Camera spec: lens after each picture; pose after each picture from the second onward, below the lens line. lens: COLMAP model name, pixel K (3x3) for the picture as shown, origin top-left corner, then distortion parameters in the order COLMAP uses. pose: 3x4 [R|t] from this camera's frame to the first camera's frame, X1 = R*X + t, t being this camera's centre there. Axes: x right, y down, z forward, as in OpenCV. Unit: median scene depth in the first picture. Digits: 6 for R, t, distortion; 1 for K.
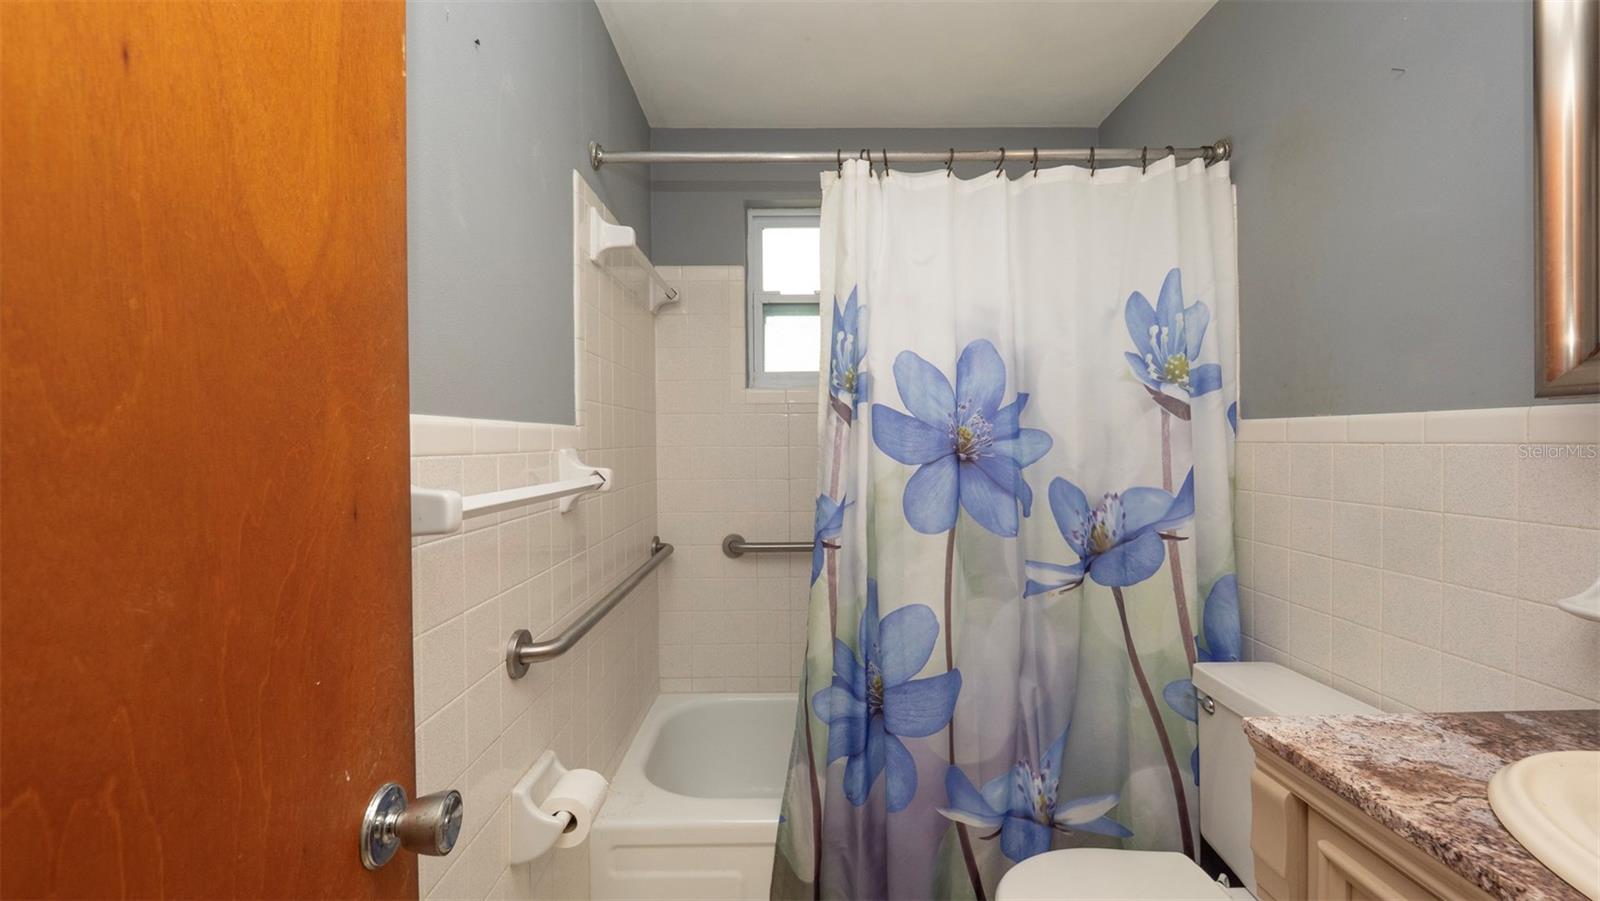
lens RADIAL K [[667.7, 0, 799.4], [0, 667.7, 446.4], [0, 0, 1]] dist [0.003549, -0.006119]
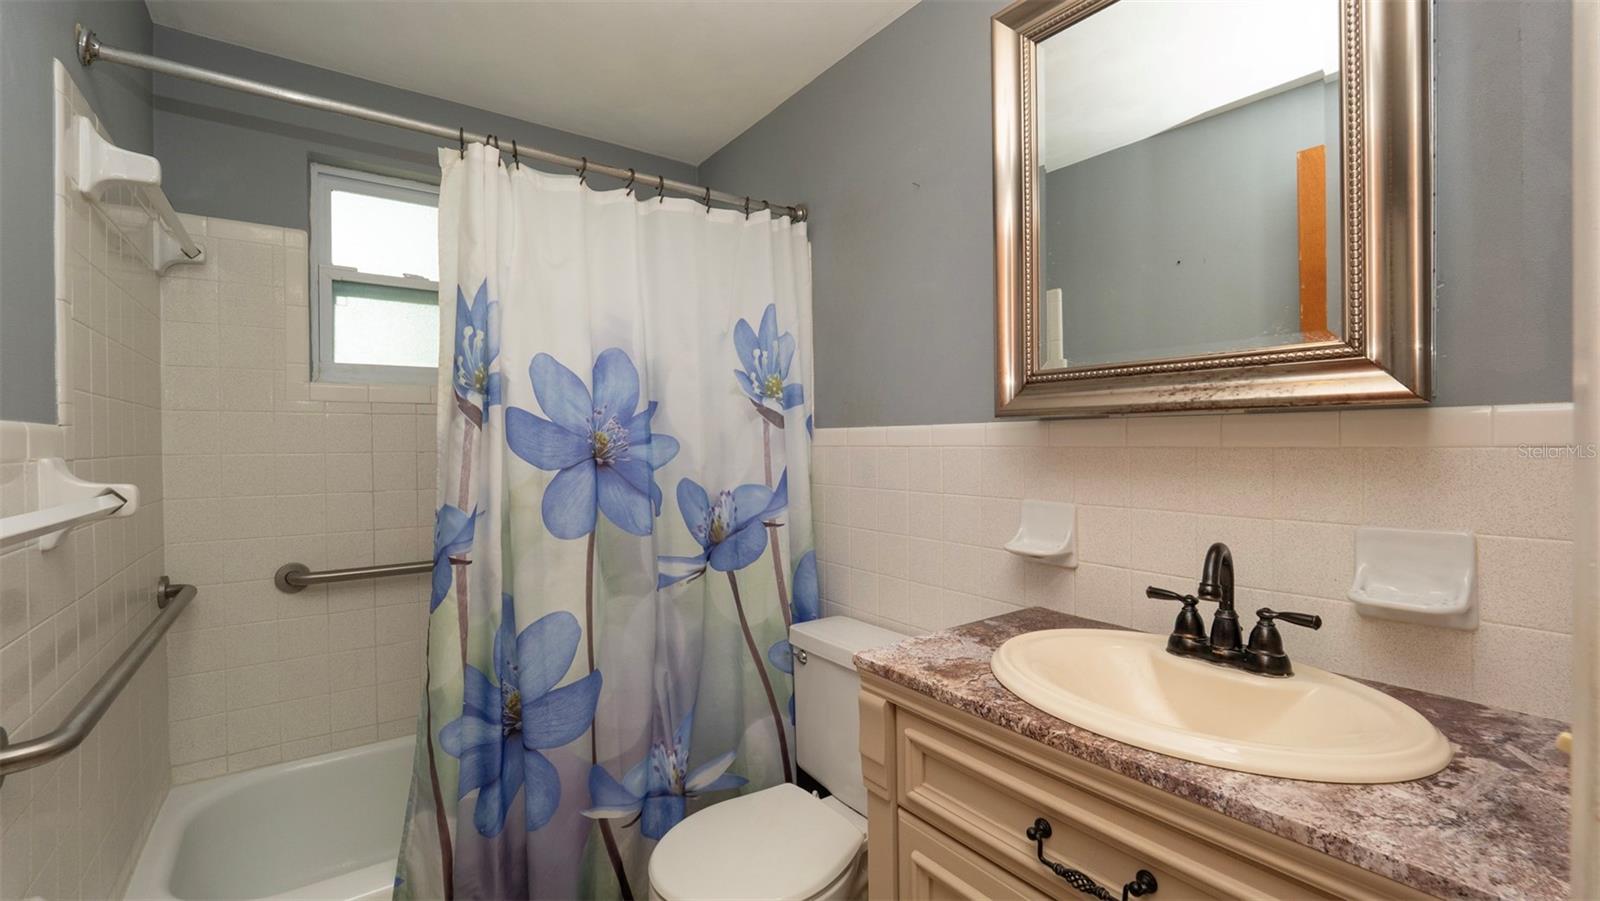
lens RADIAL K [[667.7, 0, 796.0], [0, 667.7, 446.6], [0, 0, 1]] dist [0.003549, -0.006119]
pose [[0.813455, -0.003133, 0.581619, -0.107794], [0.007197, 0.999963, -0.004681, 0.000084], [-0.581583, 0.007994, 0.813448, -0.008890]]
